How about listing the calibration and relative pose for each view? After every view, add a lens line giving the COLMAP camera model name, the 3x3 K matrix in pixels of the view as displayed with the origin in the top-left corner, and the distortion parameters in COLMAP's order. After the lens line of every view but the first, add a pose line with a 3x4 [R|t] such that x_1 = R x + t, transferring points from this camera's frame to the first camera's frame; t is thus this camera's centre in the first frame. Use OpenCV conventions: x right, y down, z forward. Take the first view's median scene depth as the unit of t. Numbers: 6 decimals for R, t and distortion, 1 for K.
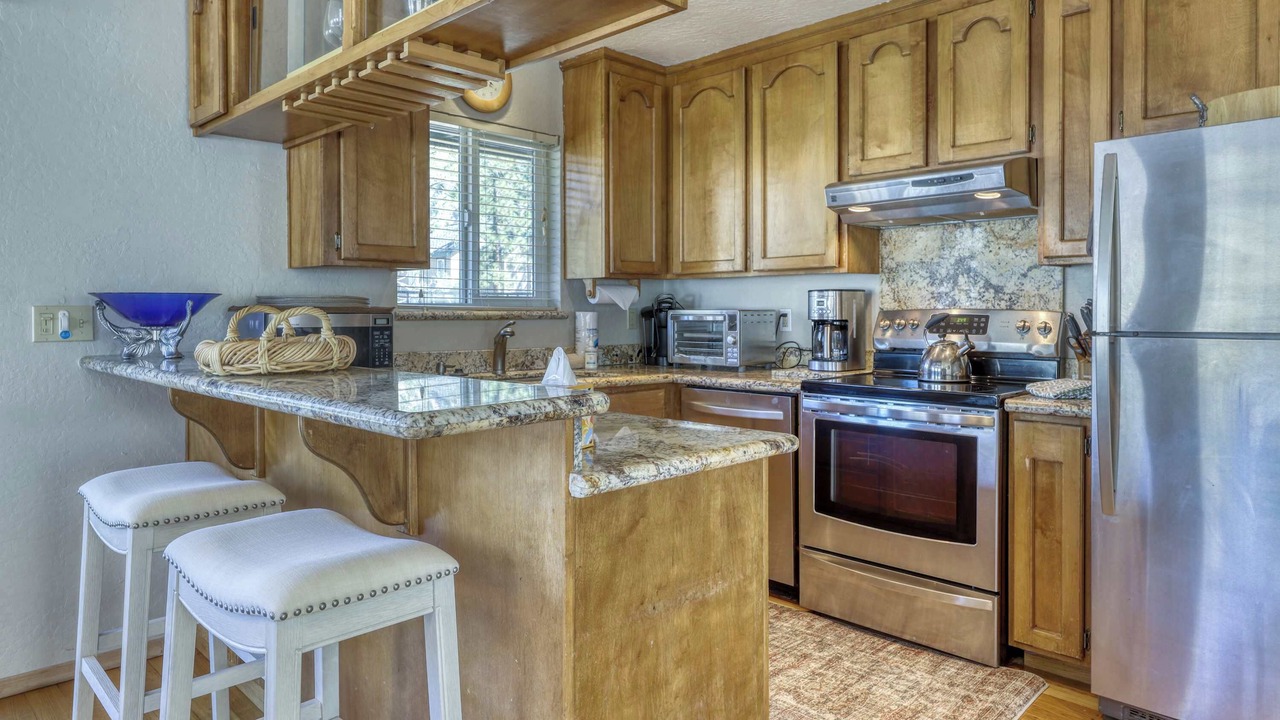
lens RADIAL K [[812.3, 0, 652.5], [0, 812.3, 319.6], [0, 0, 1]] dist [0.003020, 0.001565]
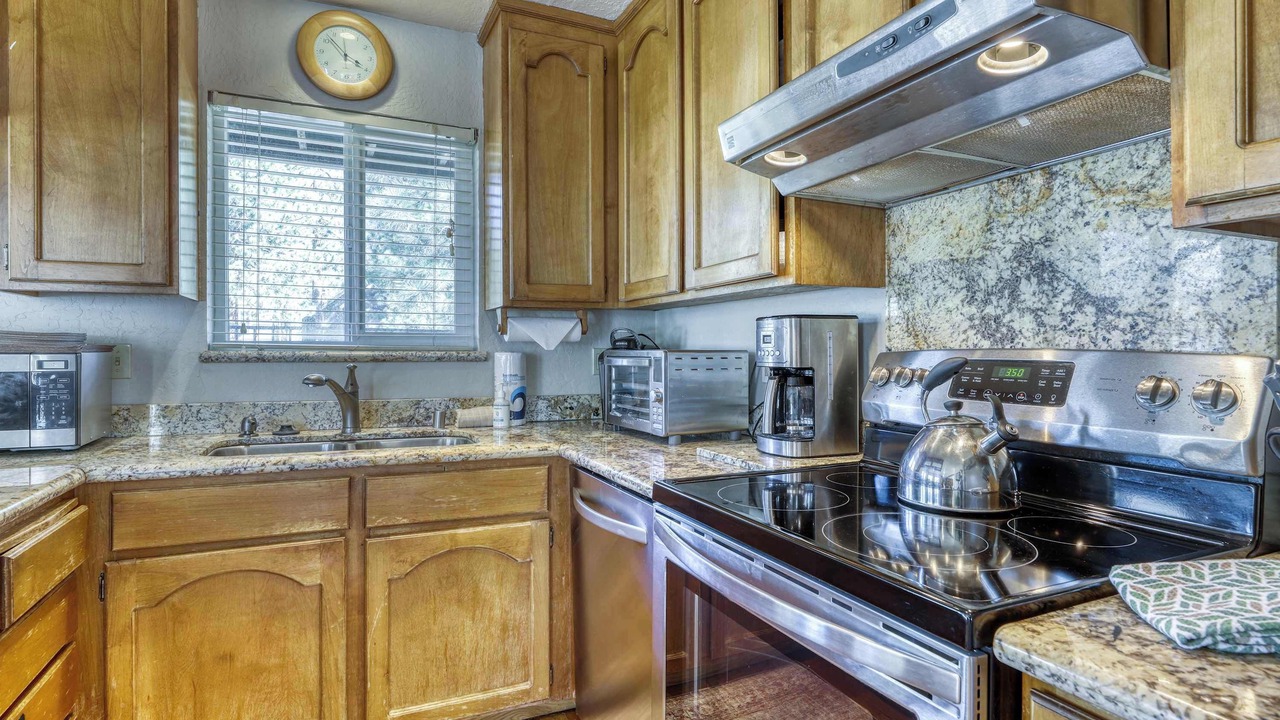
lens RADIAL K [[654.0, 0, 639.6], [0, 654.0, 354.0], [0, 0, 1]] dist [-0.001955, 0.000875]
pose [[0.928608, 0.004095, -0.371038, 0.301836], [-0.006771, 0.999960, -0.005911, -0.005889], [0.370999, 0.008001, 0.928599, 0.533752]]
